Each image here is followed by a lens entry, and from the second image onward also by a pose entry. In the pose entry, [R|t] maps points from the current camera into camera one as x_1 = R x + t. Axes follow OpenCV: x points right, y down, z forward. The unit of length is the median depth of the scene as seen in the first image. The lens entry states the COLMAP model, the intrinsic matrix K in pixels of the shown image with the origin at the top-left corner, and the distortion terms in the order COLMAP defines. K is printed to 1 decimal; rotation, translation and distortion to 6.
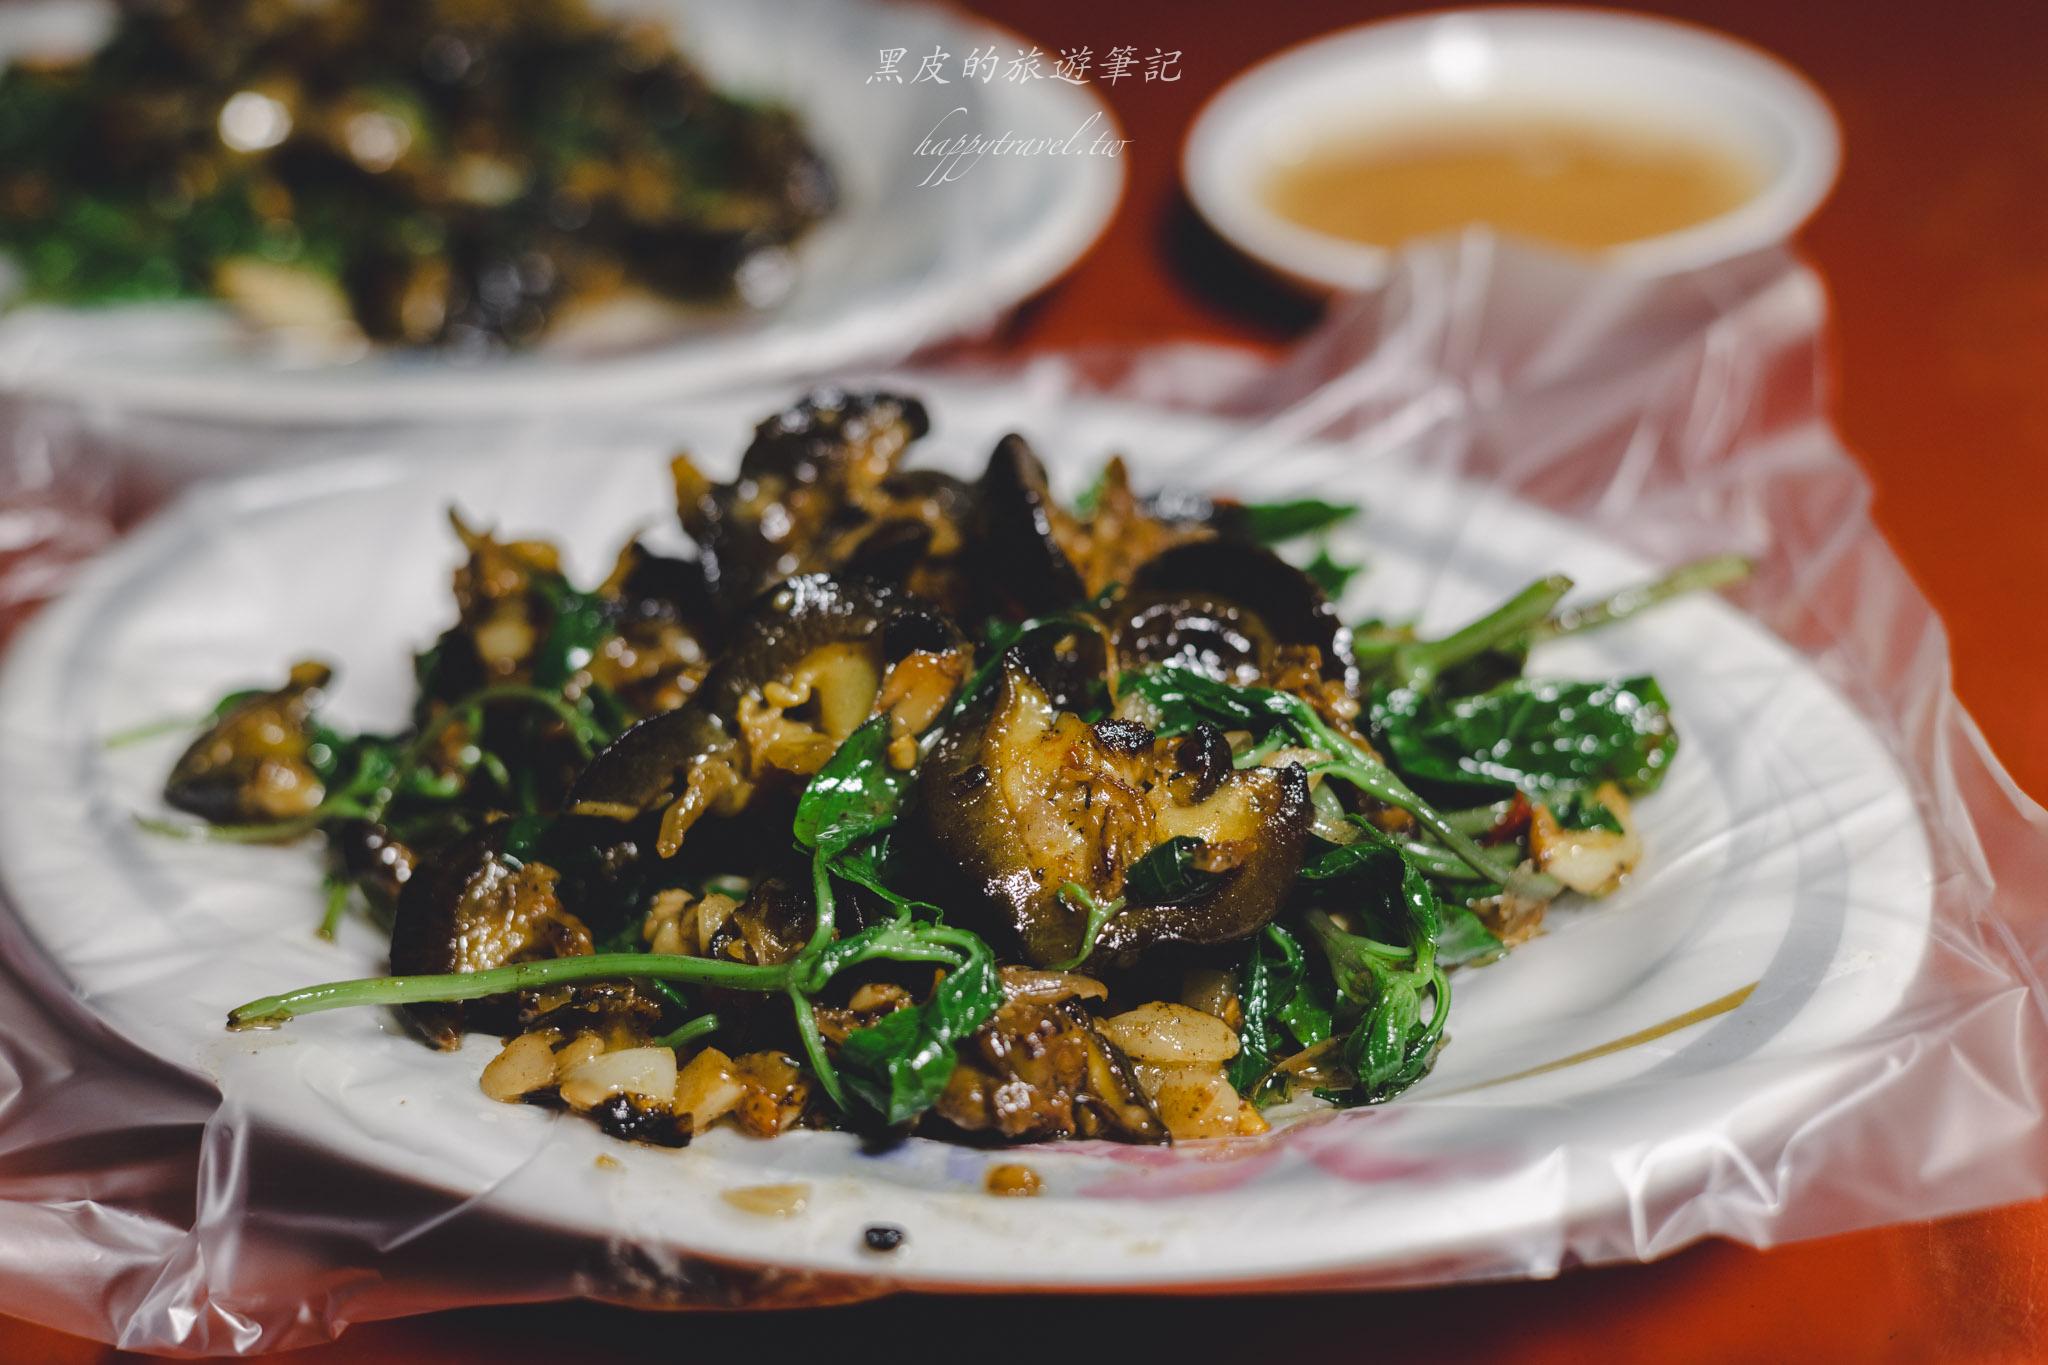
lens RADIAL K [[3373.4, 0, 1024.0], [0, 3373.4, 682.5], [0, 0, 1]] dist [-0.041441, 0.041004]
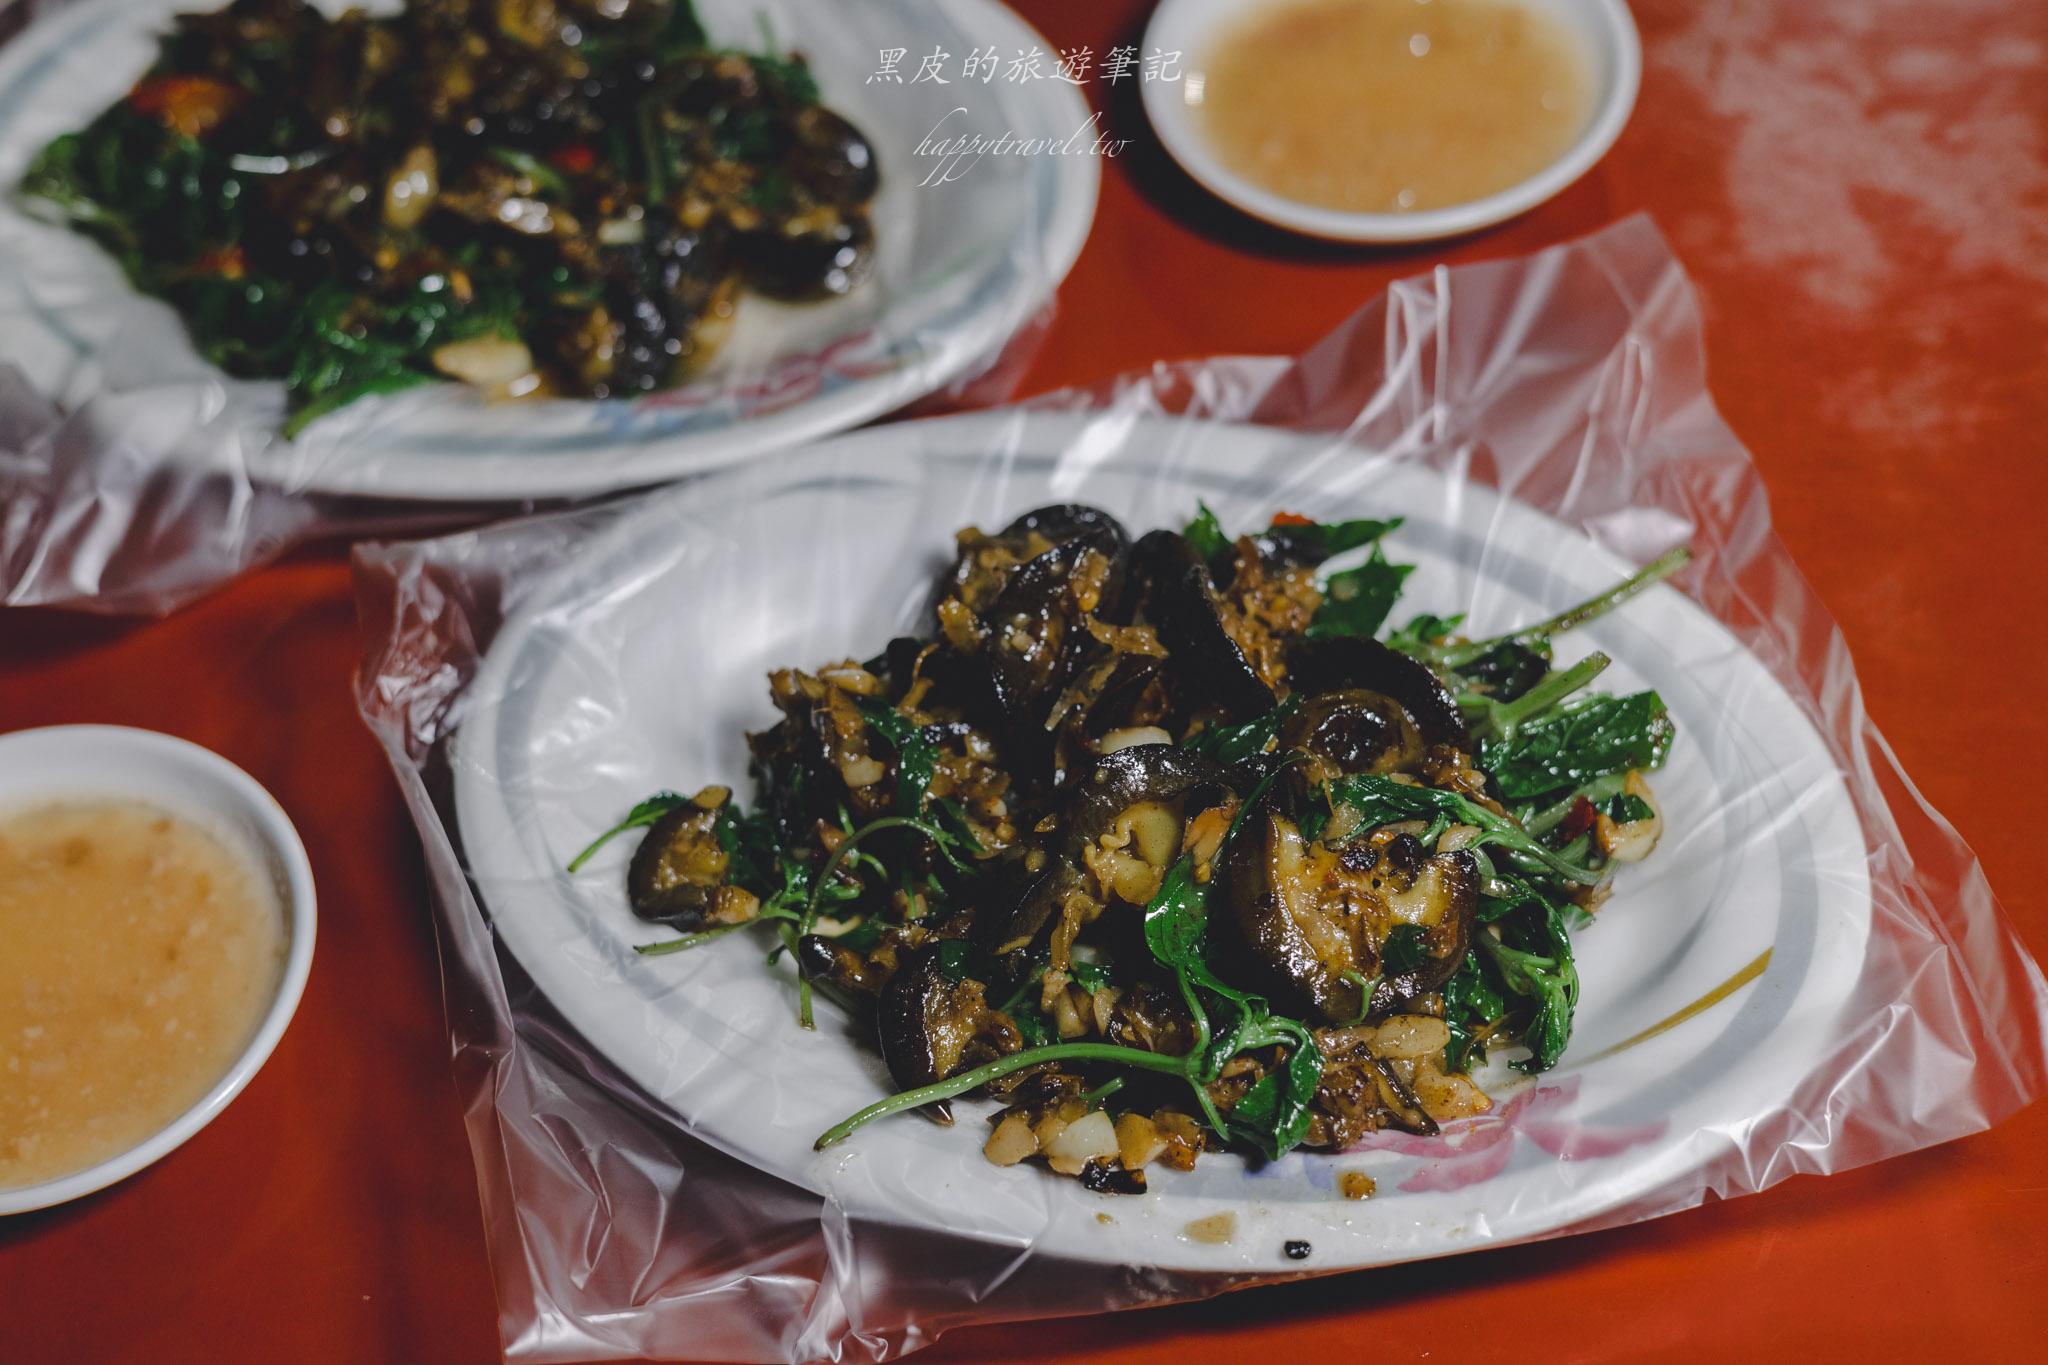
lens RADIAL K [[3373.4, 0, 1024.0], [0, 3373.4, 682.5], [0, 0, 1]] dist [-0.041441, 0.041004]
pose [[0.979199, -0.162680, 0.121261, -0.276783], [0.117922, 0.942619, 0.312353, -0.526183], [-0.165117, -0.291556, 0.942195, -0.363876]]
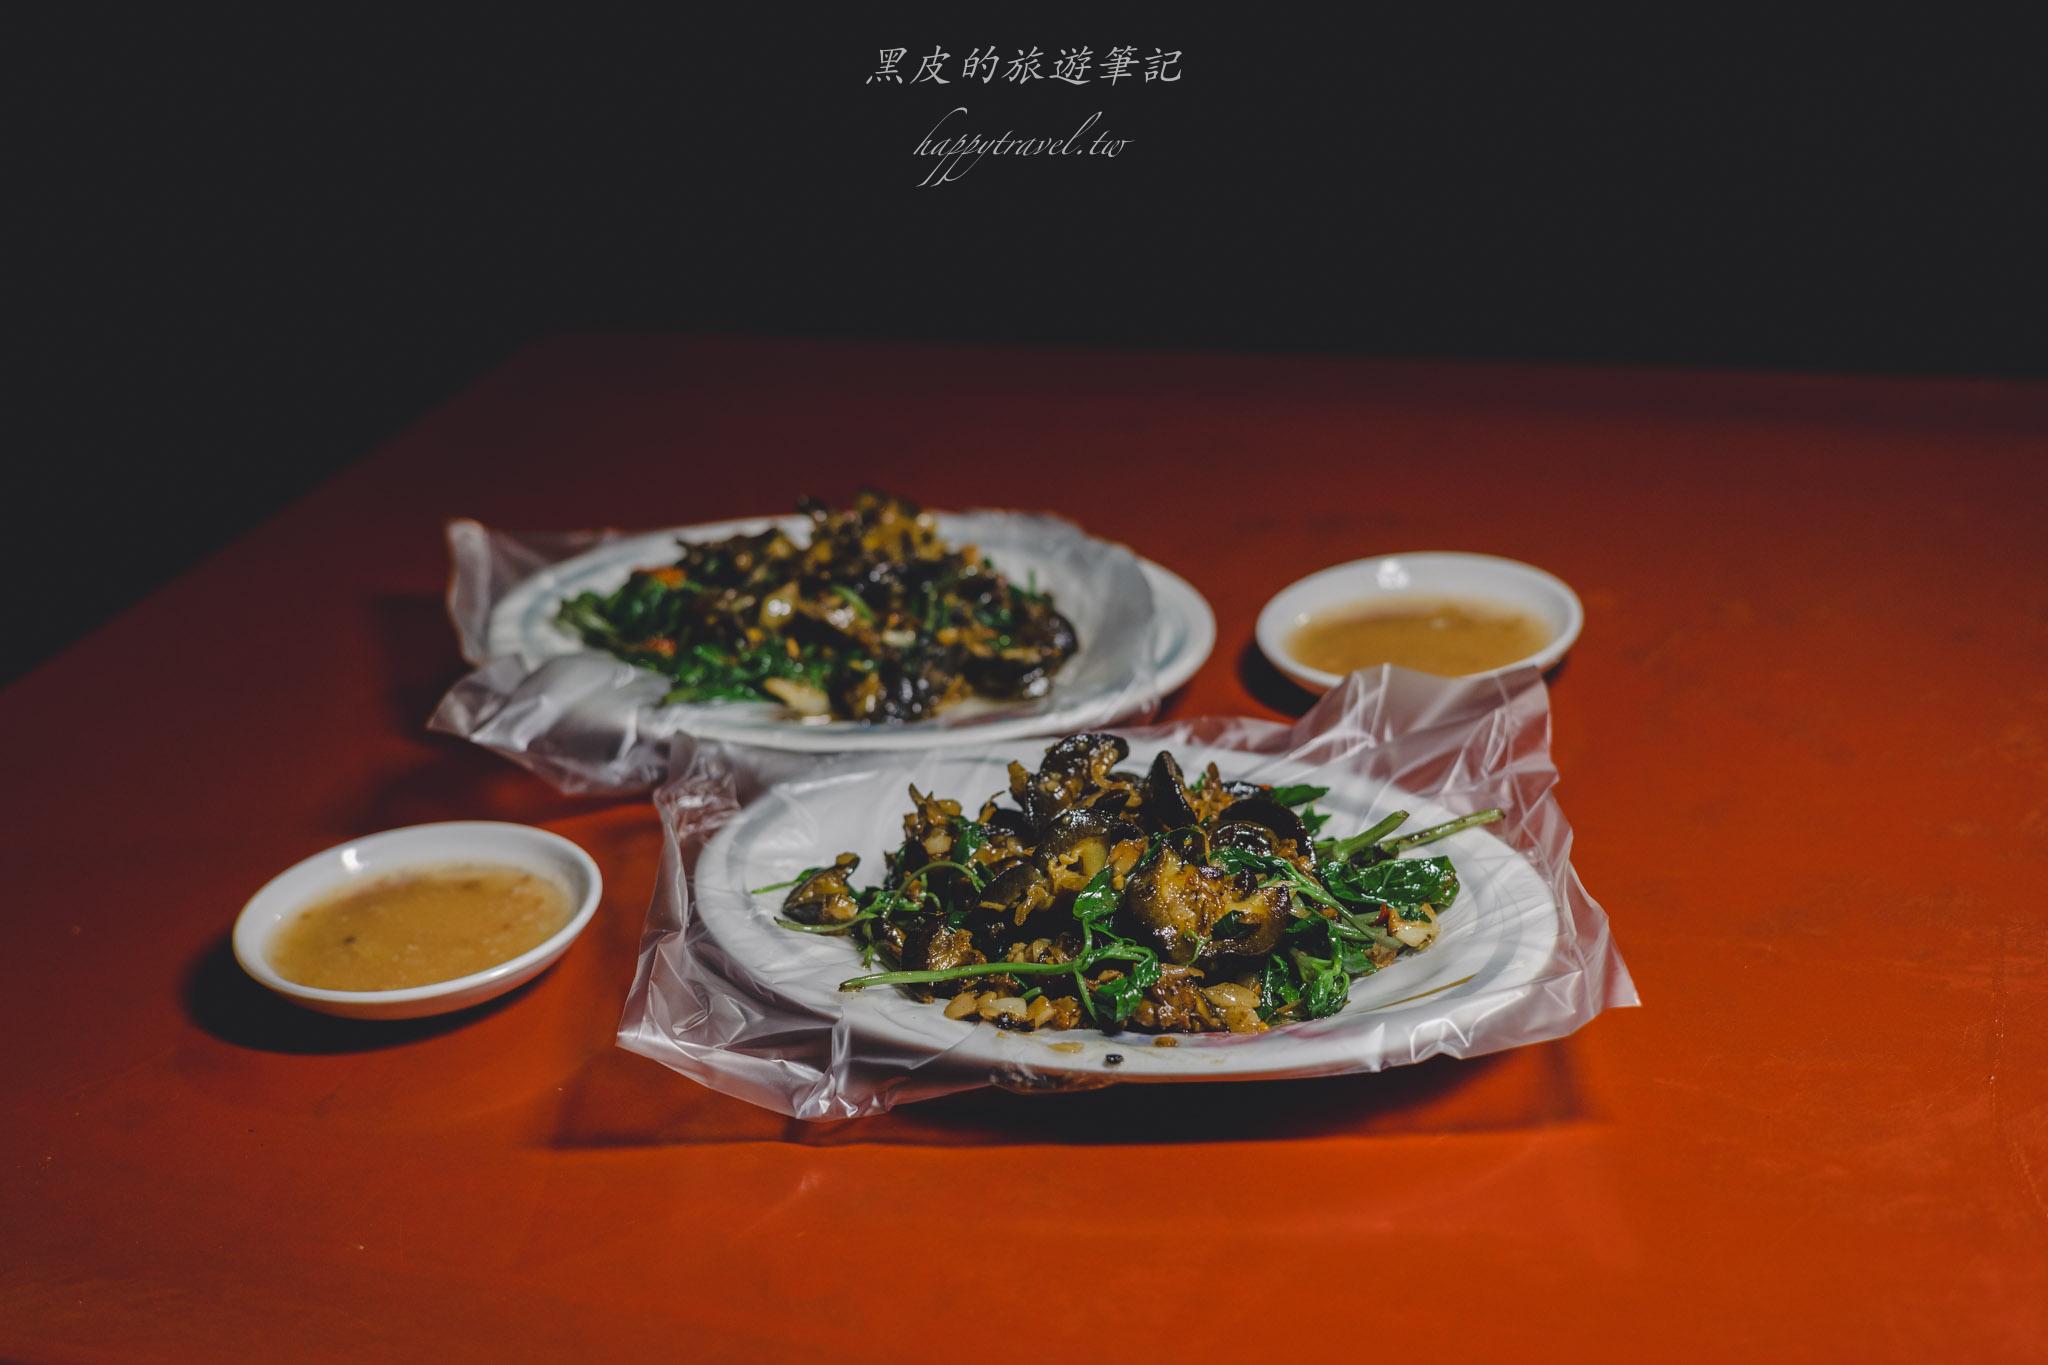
lens RADIAL K [[3039.6, 0, 1024.0], [0, 3039.6, 682.5], [0, 0, 1]] dist [-0.015355, 0.002254]
pose [[0.998896, 0.000373, -0.046971, -0.002019], [-0.006247, 0.992142, -0.124960, 0.146007], [0.046555, 0.125116, 0.991049, -1.111798]]
